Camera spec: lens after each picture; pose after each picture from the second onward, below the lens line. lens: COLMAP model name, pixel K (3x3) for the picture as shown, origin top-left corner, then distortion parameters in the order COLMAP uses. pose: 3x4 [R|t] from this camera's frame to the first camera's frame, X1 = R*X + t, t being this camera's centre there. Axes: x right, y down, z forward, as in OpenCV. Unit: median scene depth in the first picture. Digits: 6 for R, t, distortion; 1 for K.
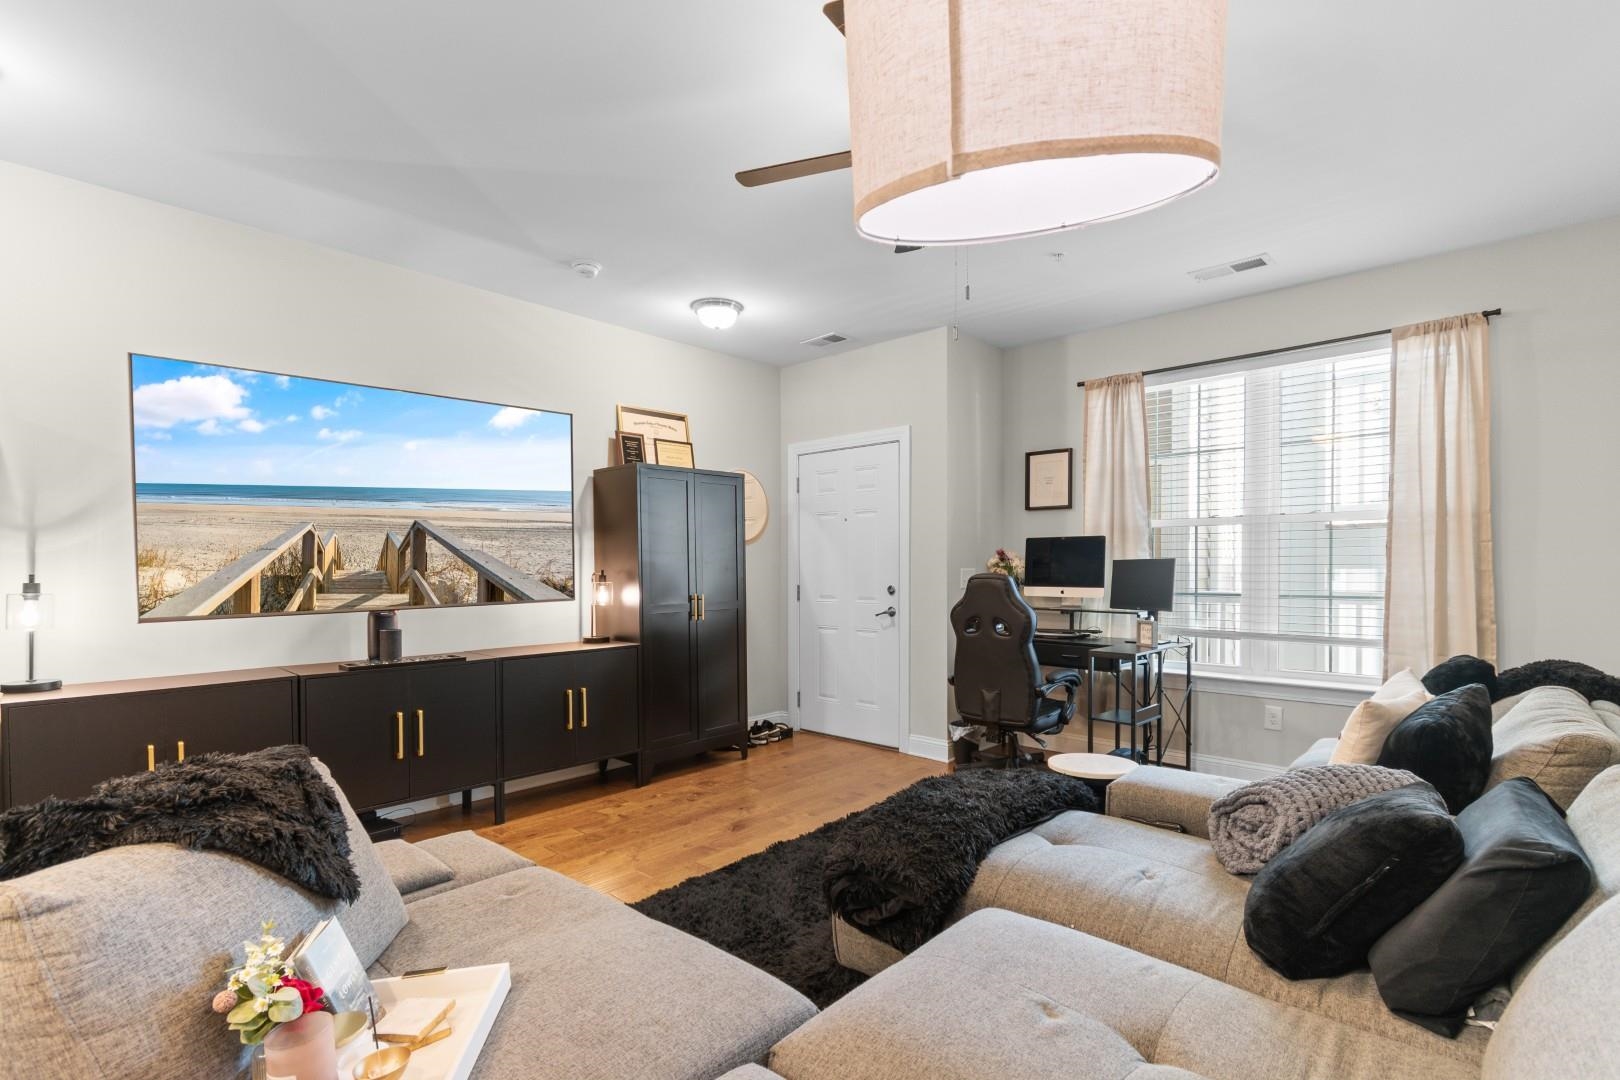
lens RADIAL K [[759.4, 0, 795.4], [0, 759.4, 576.5], [0, 0, 1]] dist [0.012833, -0.000168]
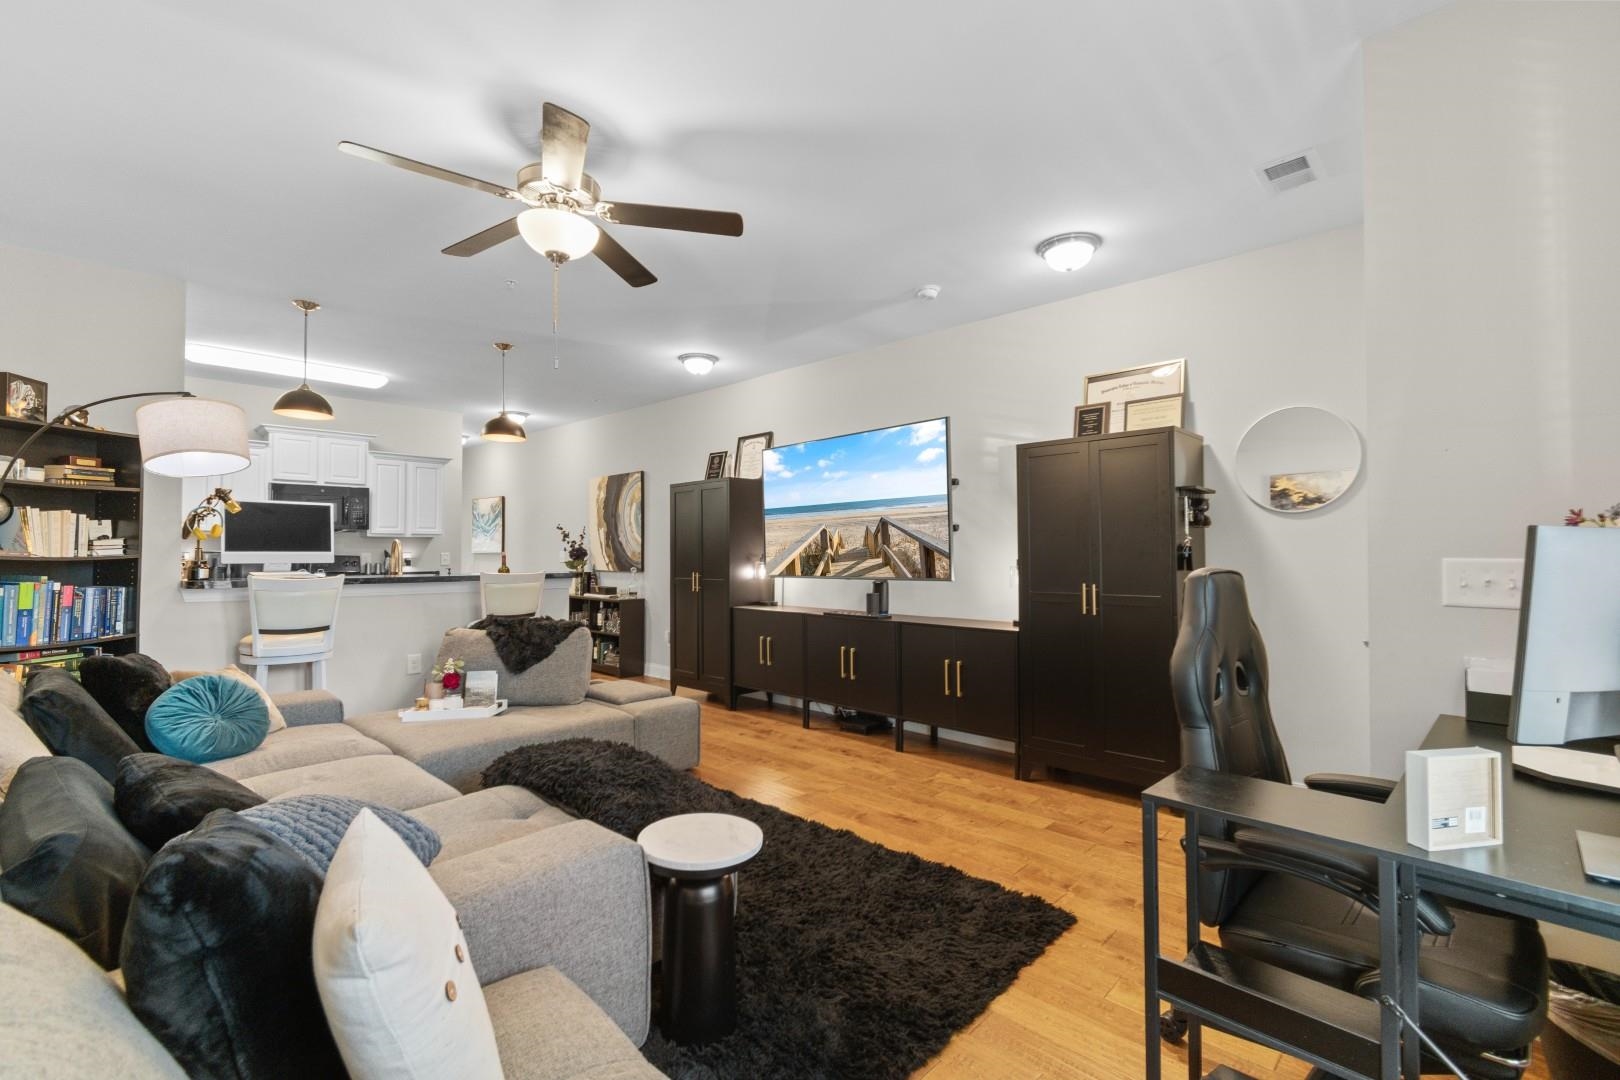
lens RADIAL K [[709.6, 0, 818.0], [0, 709.6, 544.4], [0, 0, 1]] dist [0.000363, -0.001054]
pose [[-0.008757, -0.005824, -0.999945, 0.717508], [-0.011639, 0.999916, -0.005722, -0.014130], [0.999894, 0.011589, -0.008824, 0.767215]]
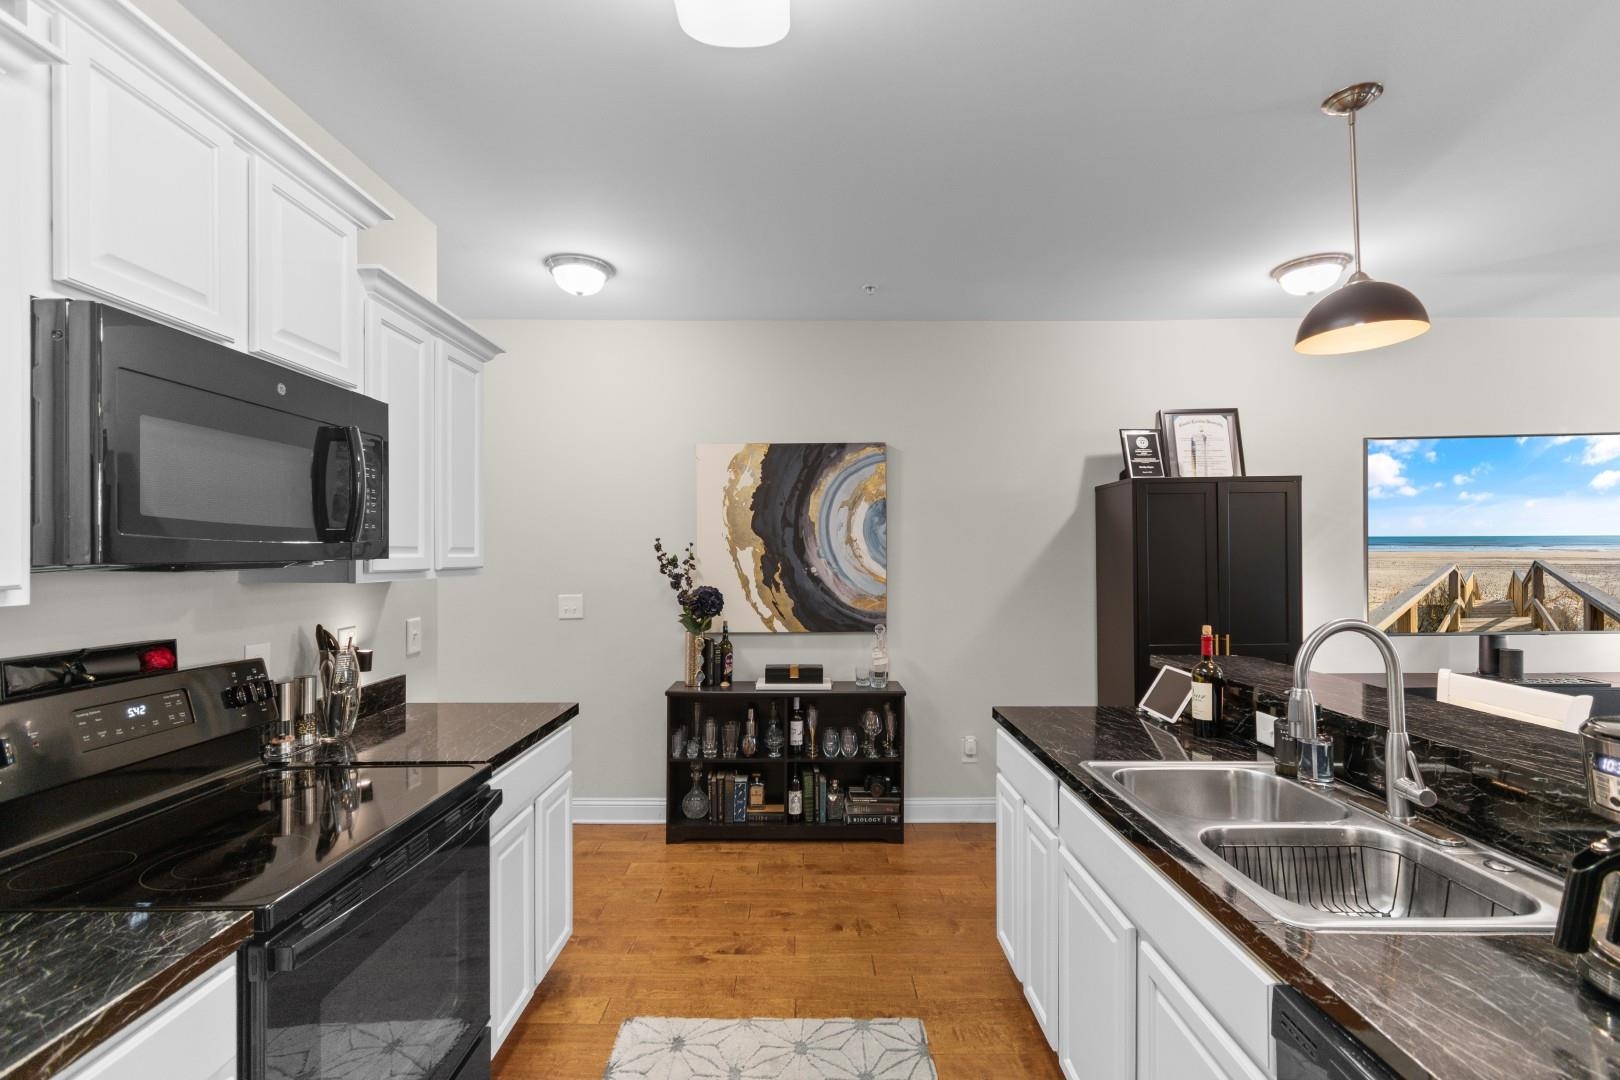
lens RADIAL K [[712.1, 0, 809.0], [0, 712.1, 548.6], [0, 0, 1]] dist [0.000676, -0.000854]
pose [[0.677758, -0.003828, -0.735275, -0.386876], [-0.008147, 0.999886, -0.012715, -0.047954], [0.735240, 0.014609, 0.677649, -0.368983]]
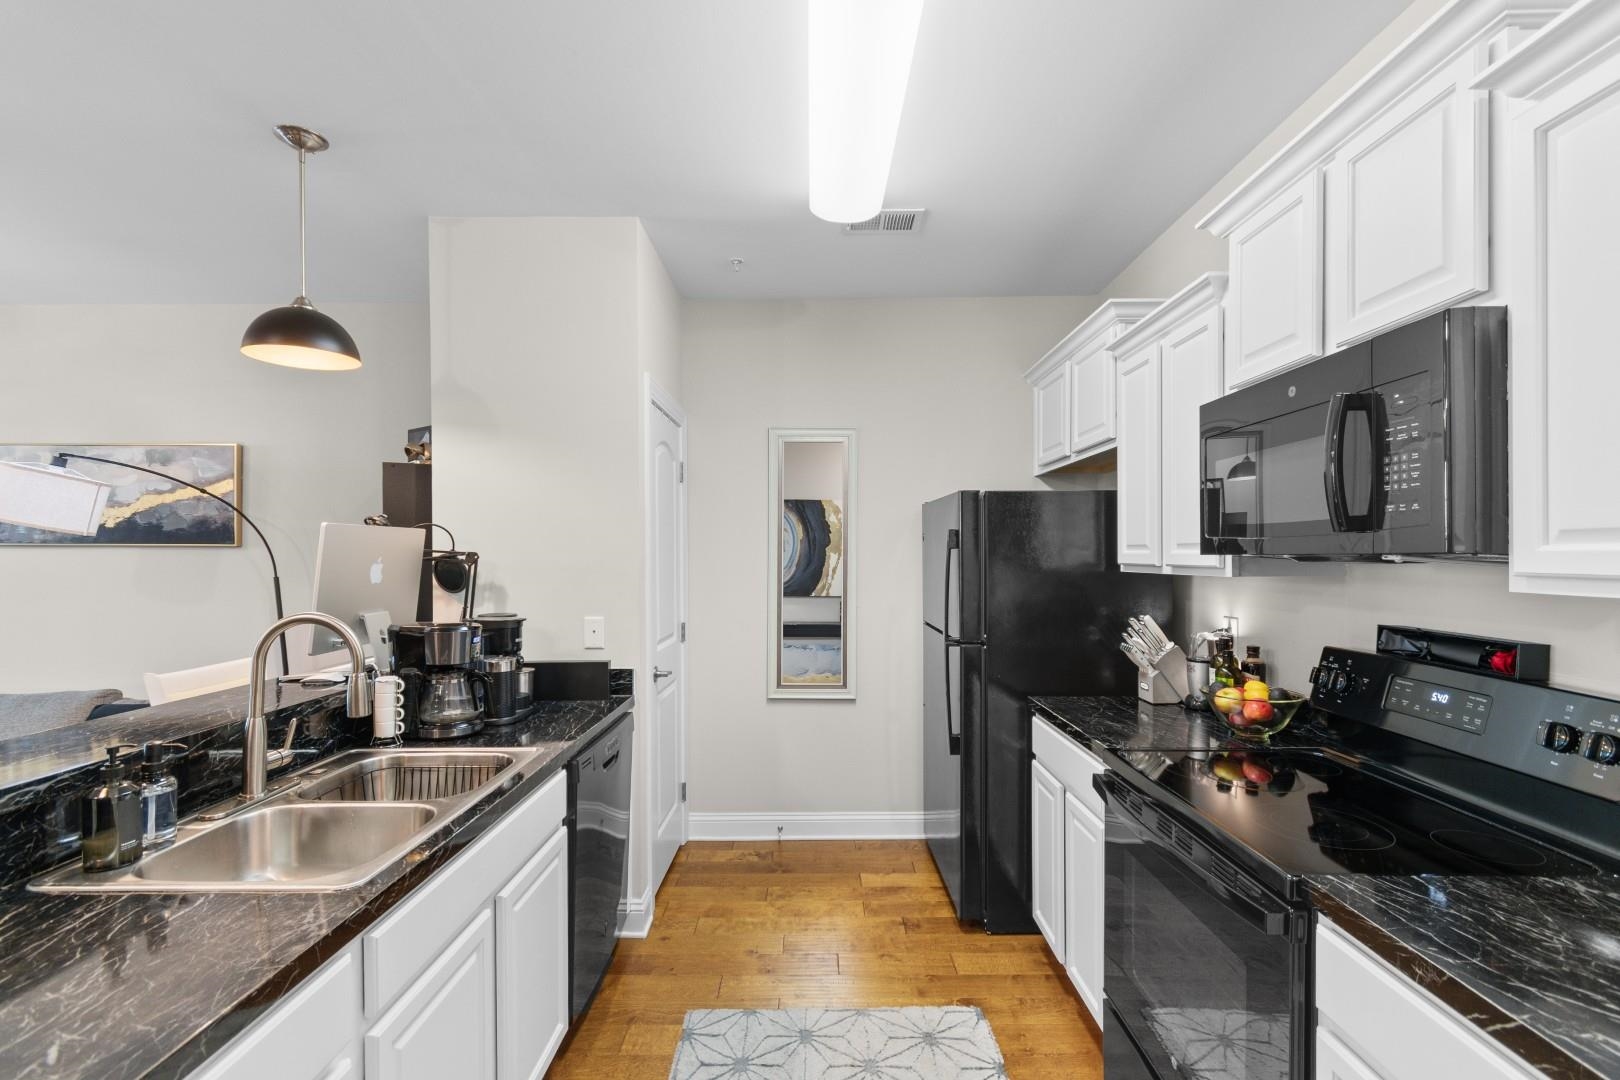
lens RADIAL K [[717.5, 0, 808.7], [0, 717.5, 558.3], [0, 0, 1]] dist [0.001691, -0.000747]
pose [[-0.673568, 0.002581, 0.739120, -0.916939], [0.014262, 0.999853, 0.009507, -0.049168], [-0.738987, 0.016945, -0.673506, 0.106052]]
